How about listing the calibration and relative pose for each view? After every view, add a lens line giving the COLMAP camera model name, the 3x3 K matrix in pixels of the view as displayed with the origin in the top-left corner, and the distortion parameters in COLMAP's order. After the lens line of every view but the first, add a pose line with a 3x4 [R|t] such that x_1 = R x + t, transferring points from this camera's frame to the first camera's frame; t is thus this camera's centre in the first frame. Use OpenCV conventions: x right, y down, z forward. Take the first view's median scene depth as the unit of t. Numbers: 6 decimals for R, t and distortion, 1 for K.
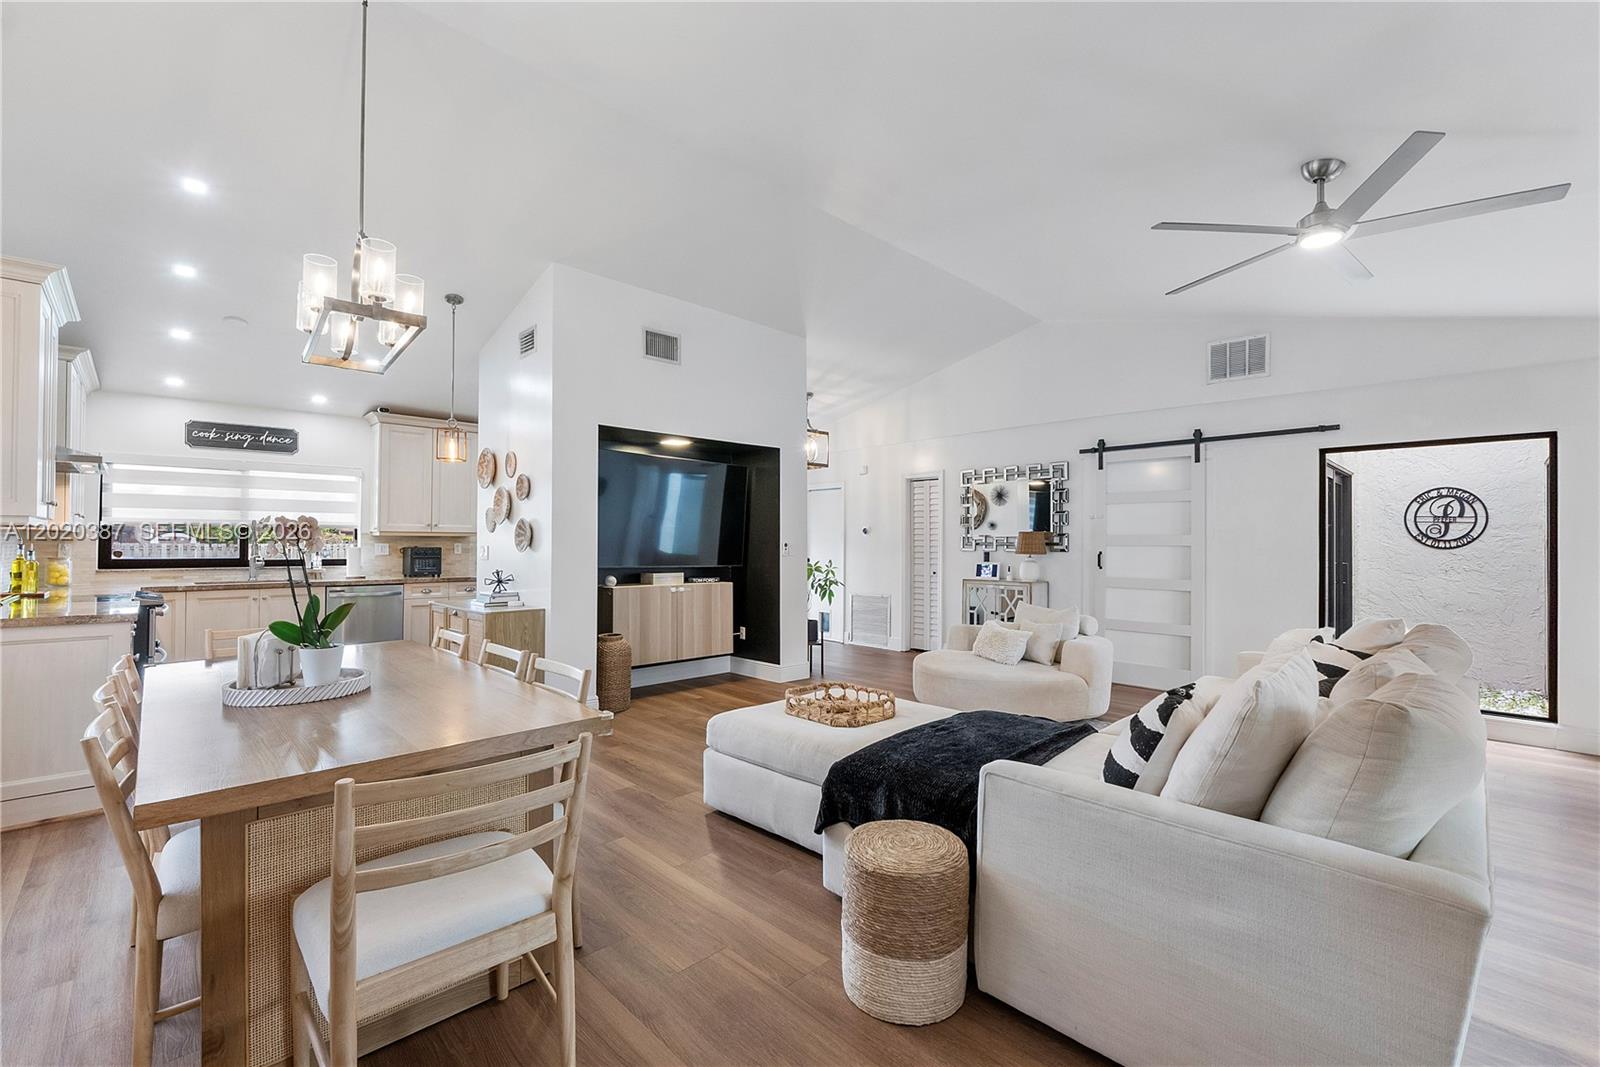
lens RADIAL K [[682.2, 0, 807.7], [0, 682.2, 536.8], [0, 0, 1]] dist [-0.002005, -0.000388]
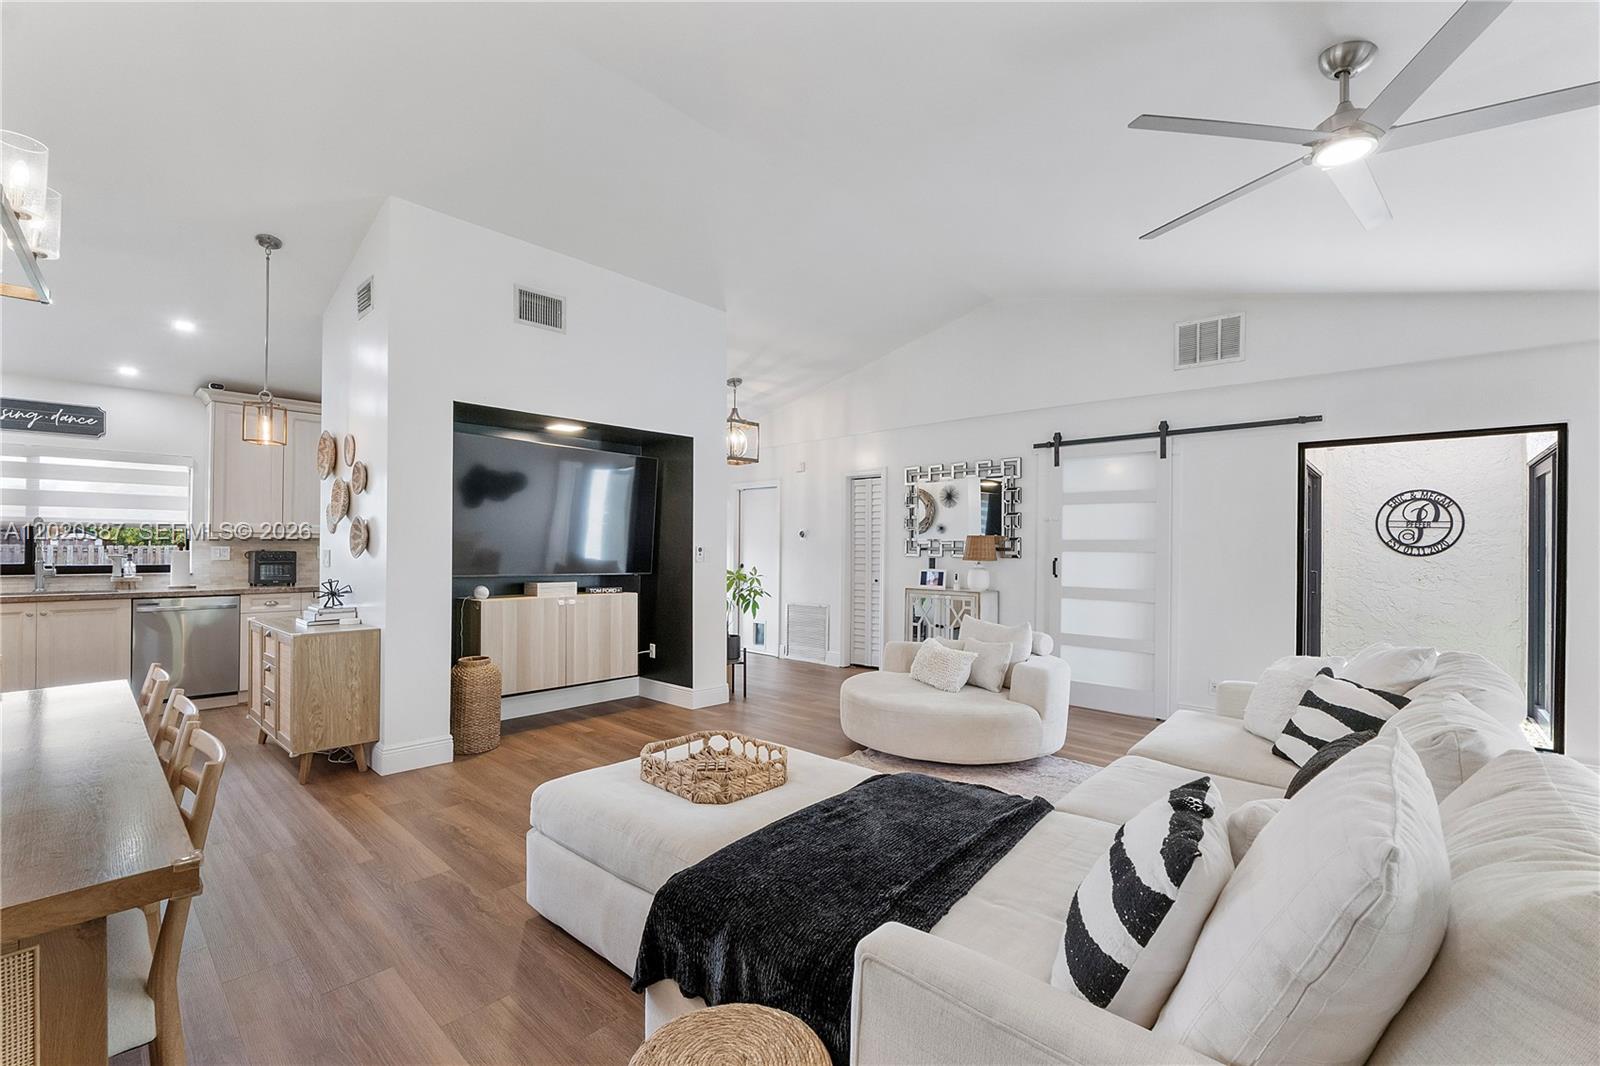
lens RADIAL K [[679.6, 0, 808.5], [0, 679.6, 545.7], [0, 0, 1]] dist [-0.004329, -0.000394]
pose [[0.998283, 0.003341, 0.058480, 0.058916], [-0.003792, 0.999964, 0.007607, -0.000163], [-0.058453, -0.007815, 0.998260, 0.143424]]
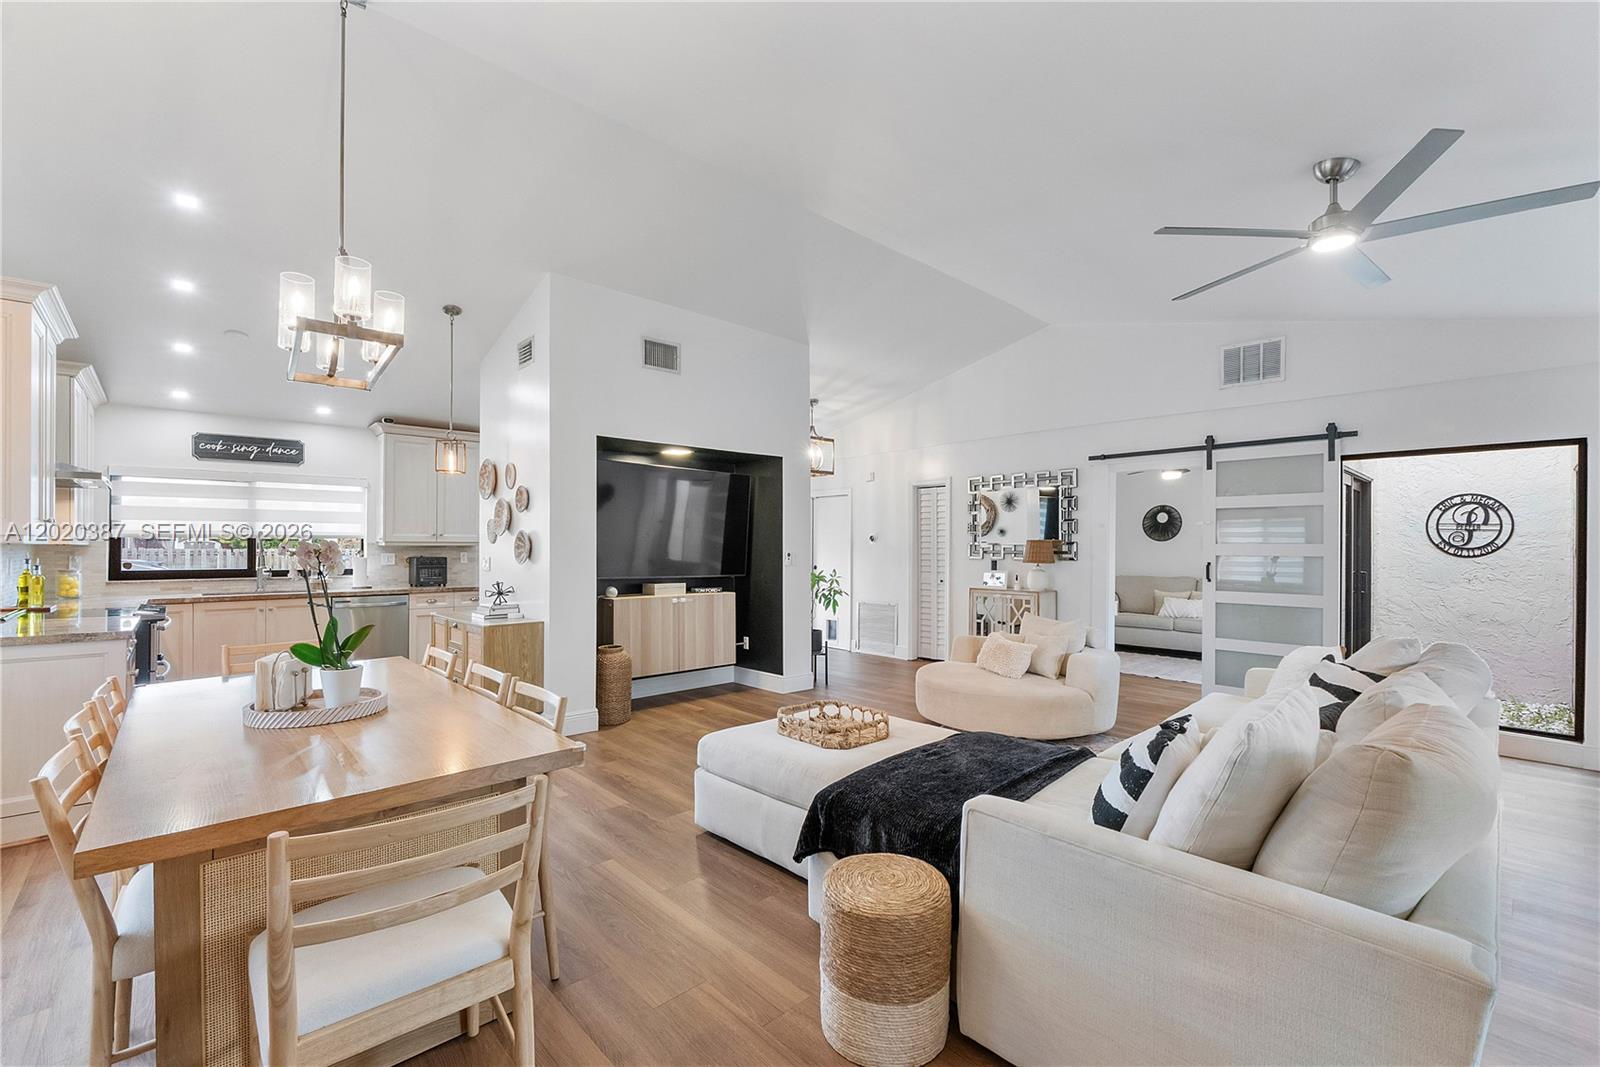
lens RADIAL K [[681.3, 0, 807.1], [0, 681.3, 546.5], [0, 0, 1]] dist [-0.003035, -0.000123]
pose [[0.999740, -0.001941, -0.022723, 0.018336], [0.002192, 0.999937, 0.011051, -0.011587], [0.022700, -0.011098, 0.999681, 0.012841]]
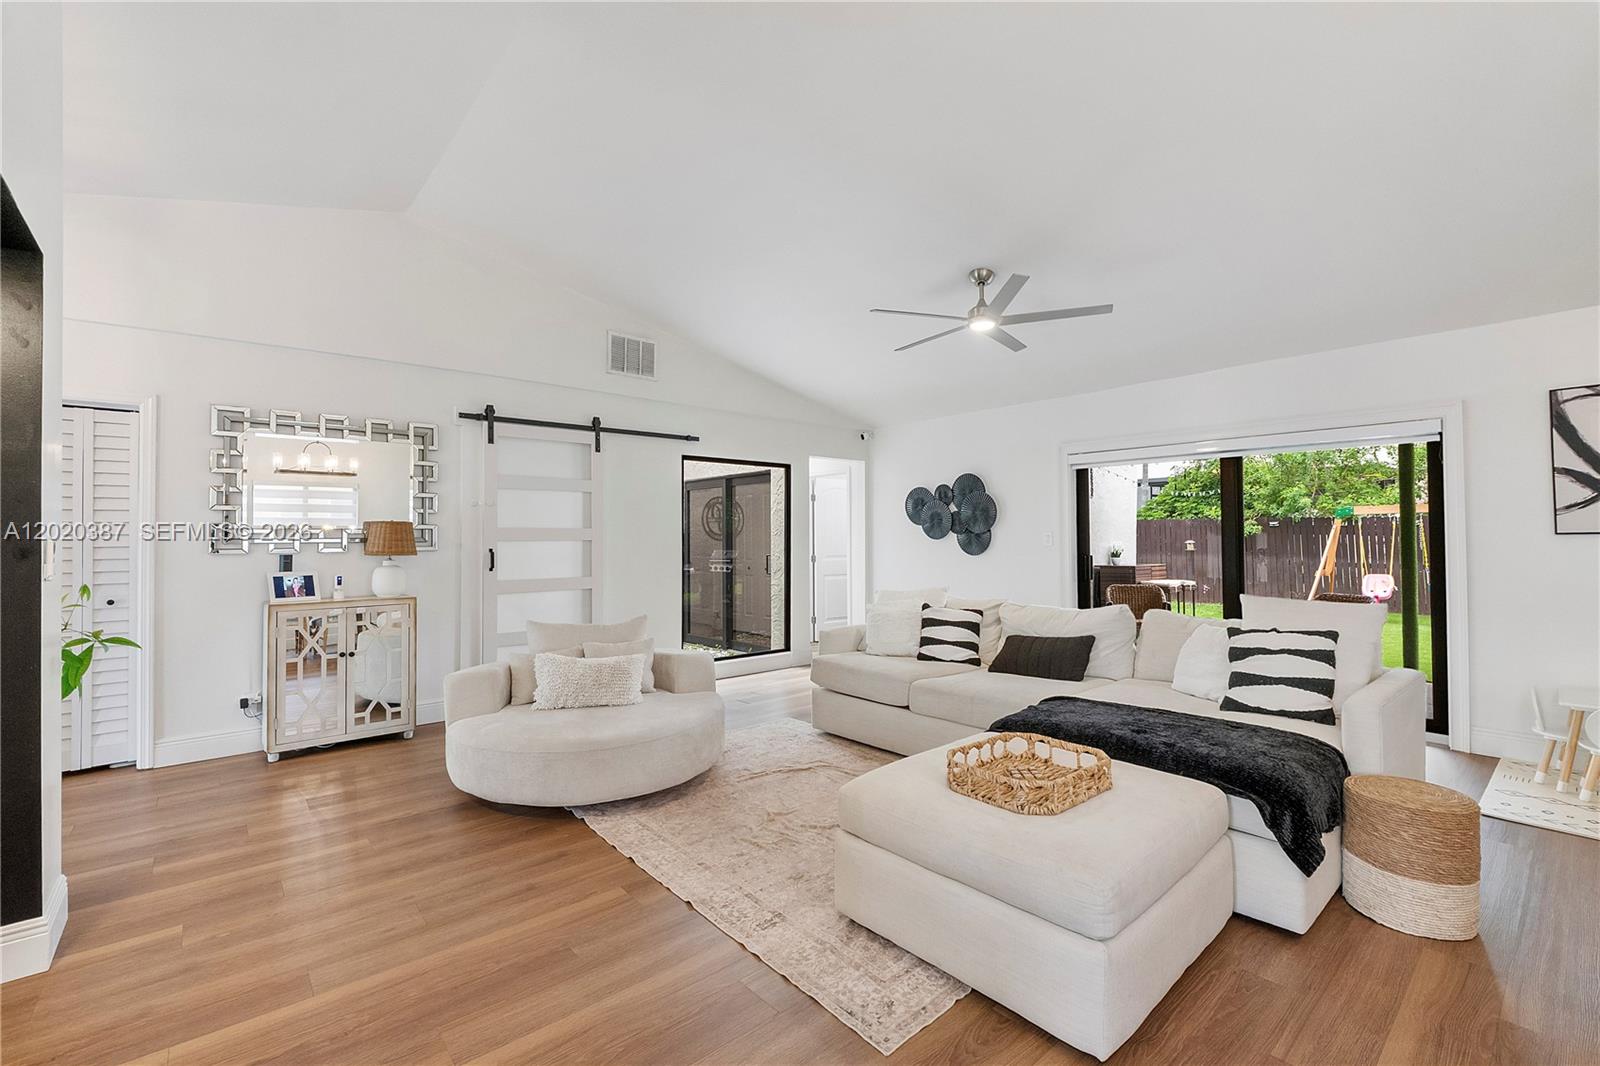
lens RADIAL K [[694.4, 0, 803.1], [0, 694.4, 524.9], [0, 0, 1]] dist [-0.012654, 0.000234]
pose [[0.060099, 0.014909, 0.998081, -0.374069], [-0.002663, 0.999887, -0.014776, 0.005332], [-0.998189, -0.001770, 0.060131, 0.663295]]
